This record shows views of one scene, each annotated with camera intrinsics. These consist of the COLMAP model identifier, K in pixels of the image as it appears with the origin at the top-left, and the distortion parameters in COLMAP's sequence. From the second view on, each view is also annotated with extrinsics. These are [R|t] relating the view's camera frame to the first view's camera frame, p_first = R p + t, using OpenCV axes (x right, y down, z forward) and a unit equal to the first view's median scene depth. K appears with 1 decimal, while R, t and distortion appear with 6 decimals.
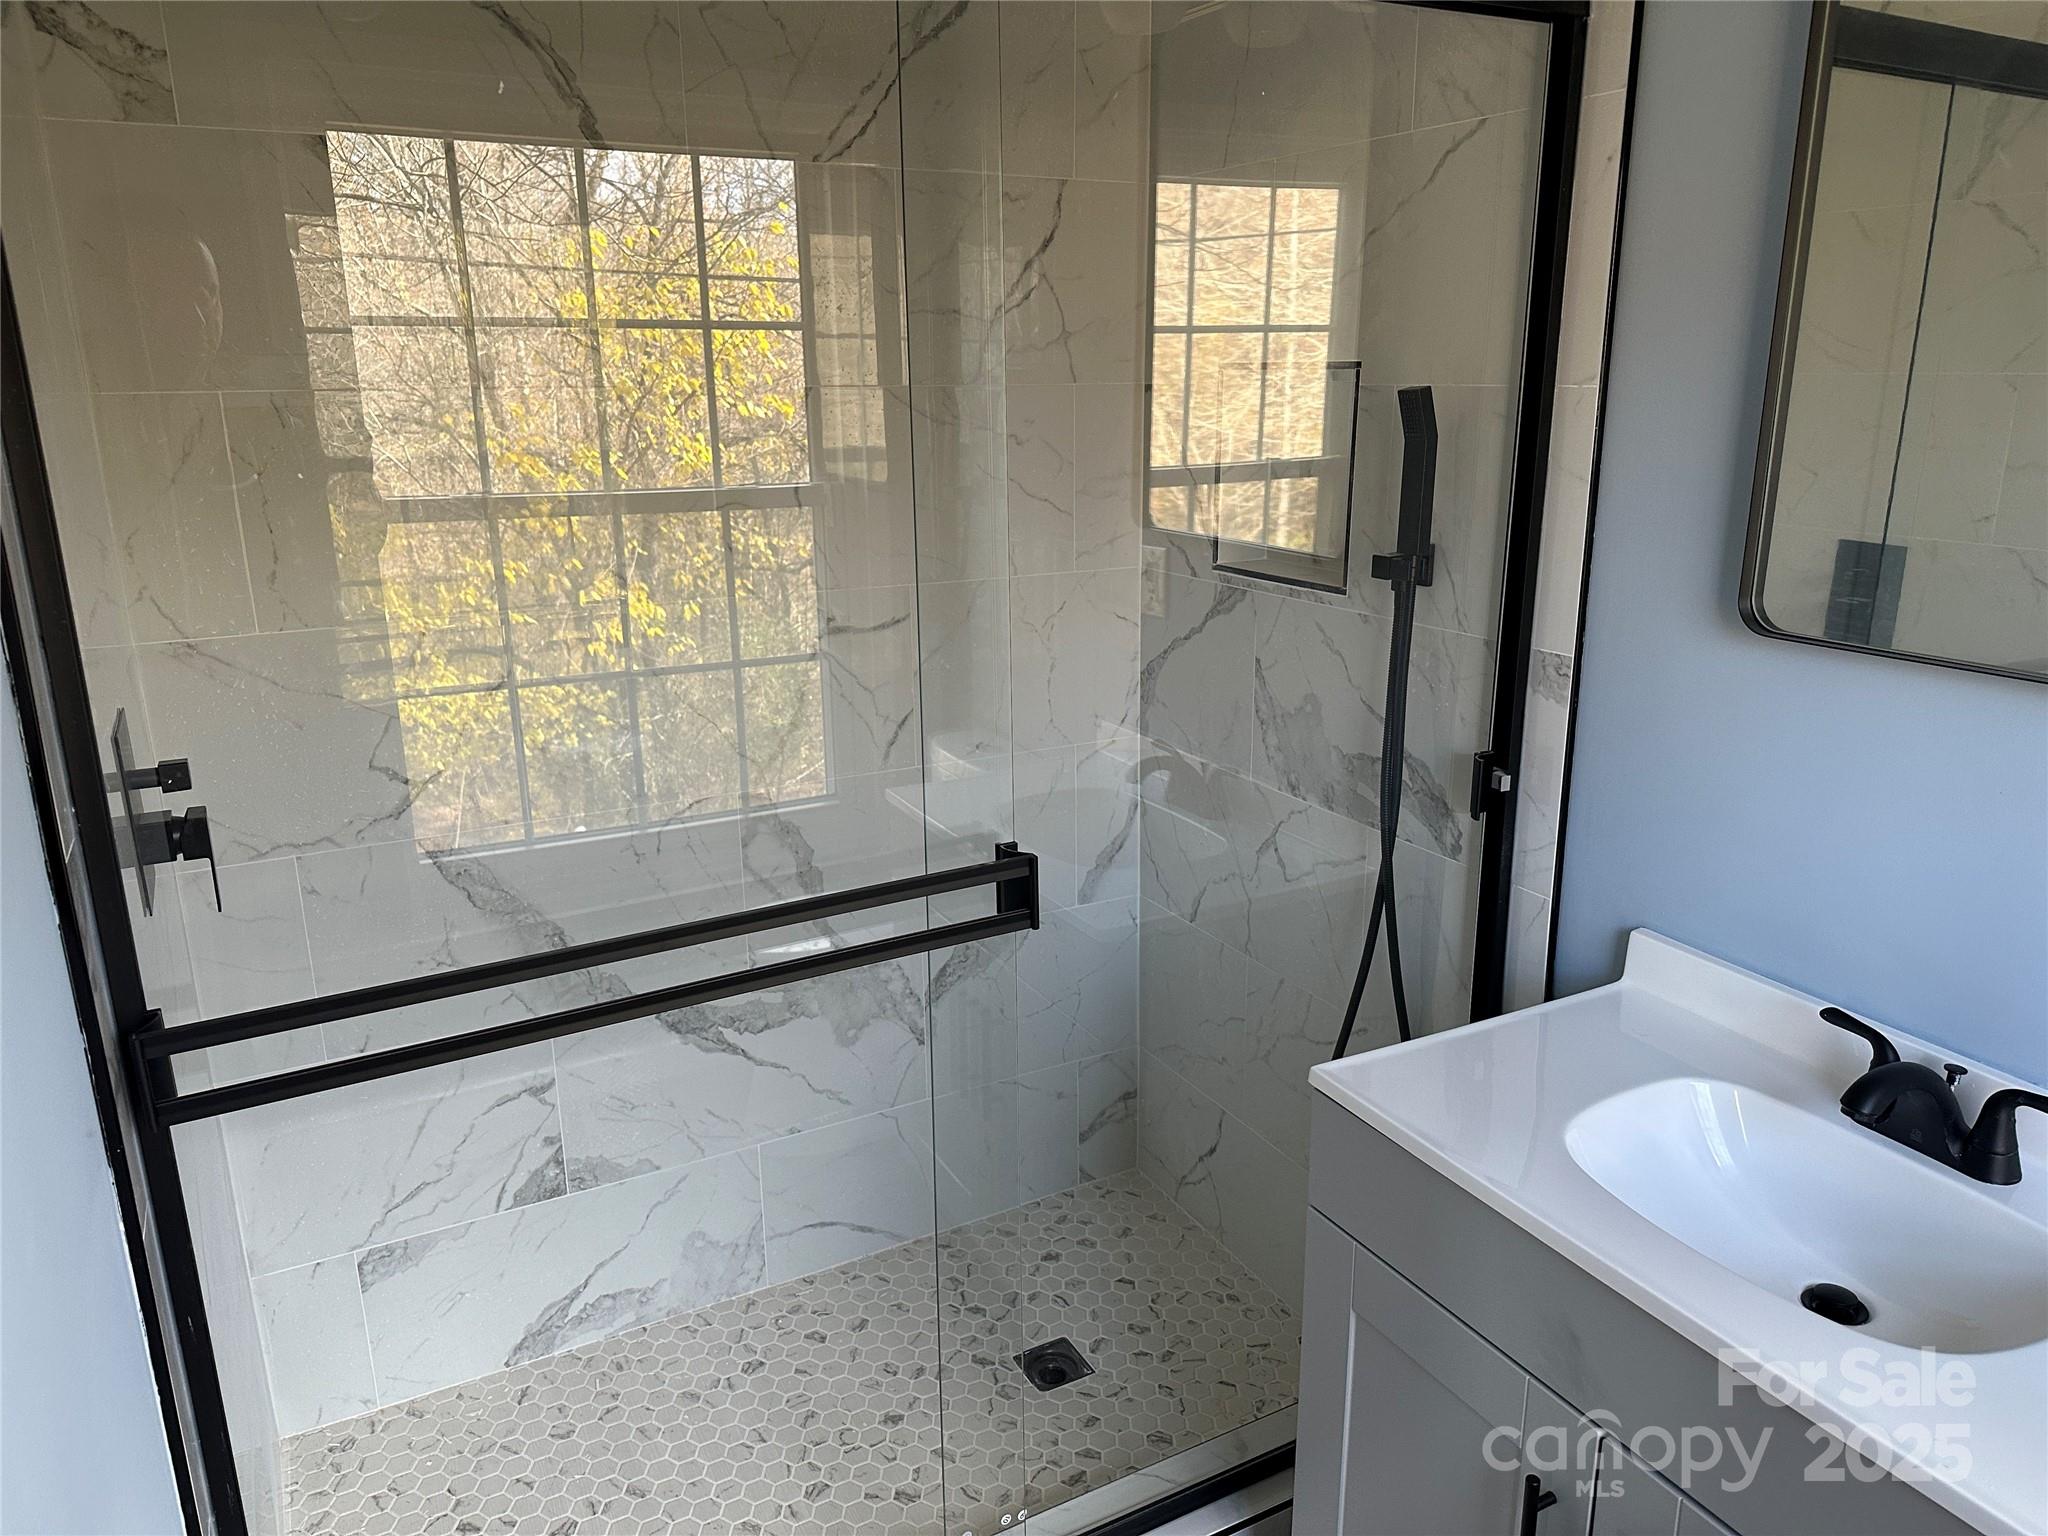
lens RADIAL K [[1425.9, 0, 1028.0], [0, 1425.9, 769.6], [0, 0, 1]] dist [0.122049, -0.177200]
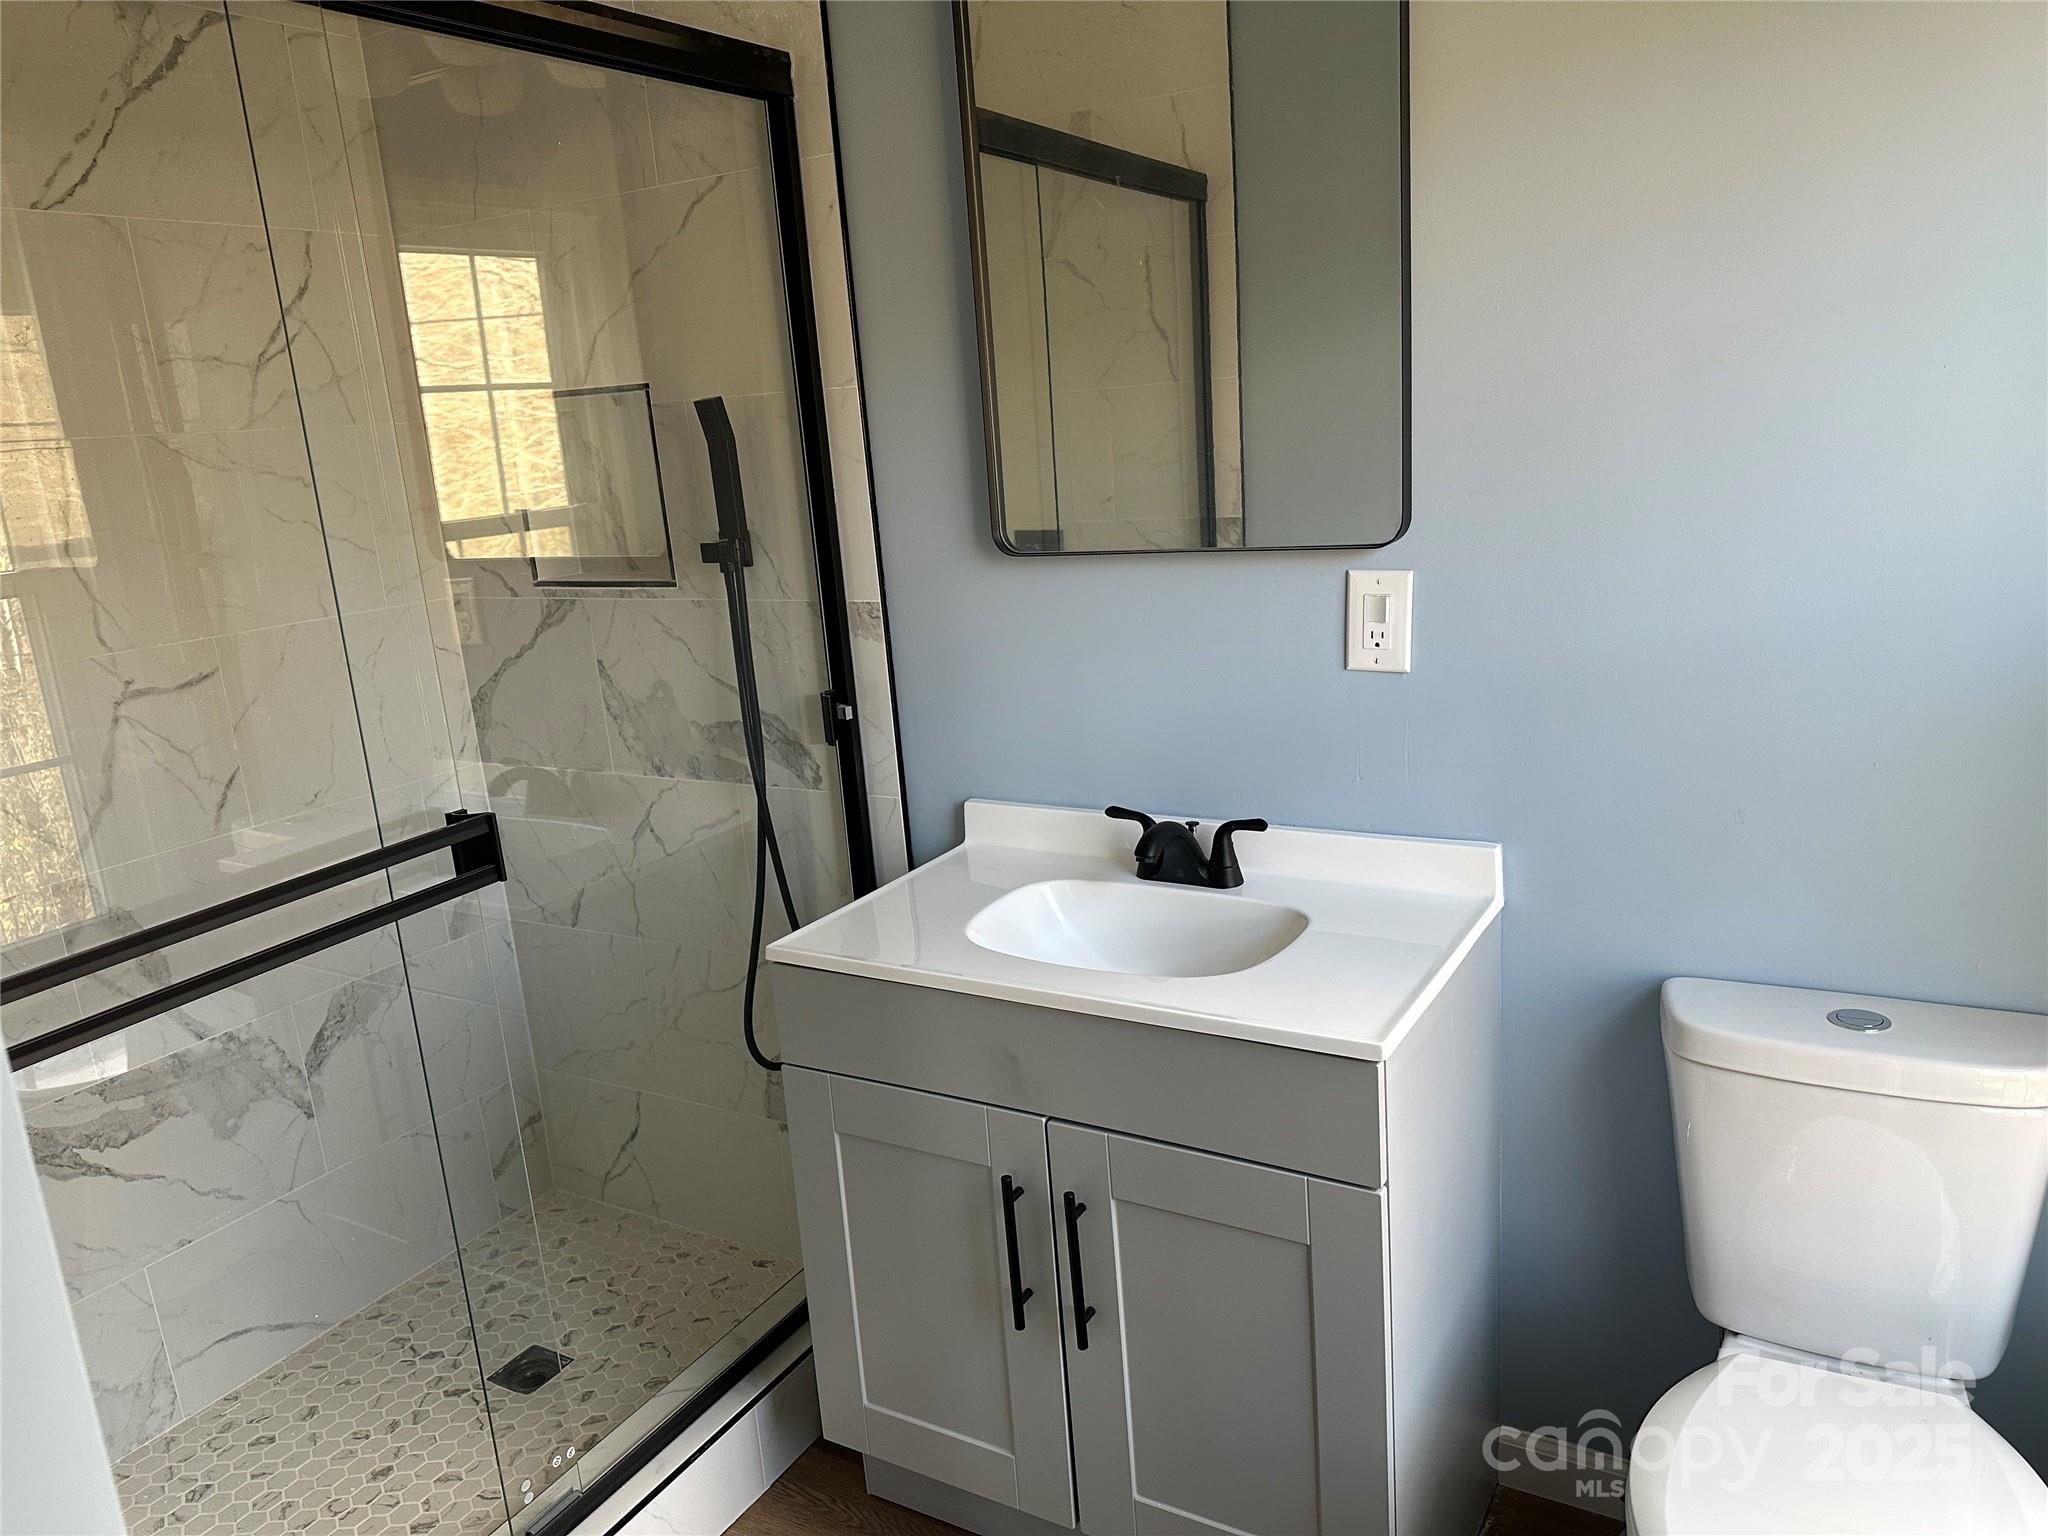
lens RADIAL K [[1482.6, 0, 1030.6], [0, 1482.6, 807.8], [0, 0, 1]] dist [0.072561, -0.088685]
pose [[0.850566, -0.181476, 0.493562, -0.142778], [0.199592, 0.979744, 0.016277, 0.080420], [-0.486519, 0.084666, 0.869558, -0.136481]]
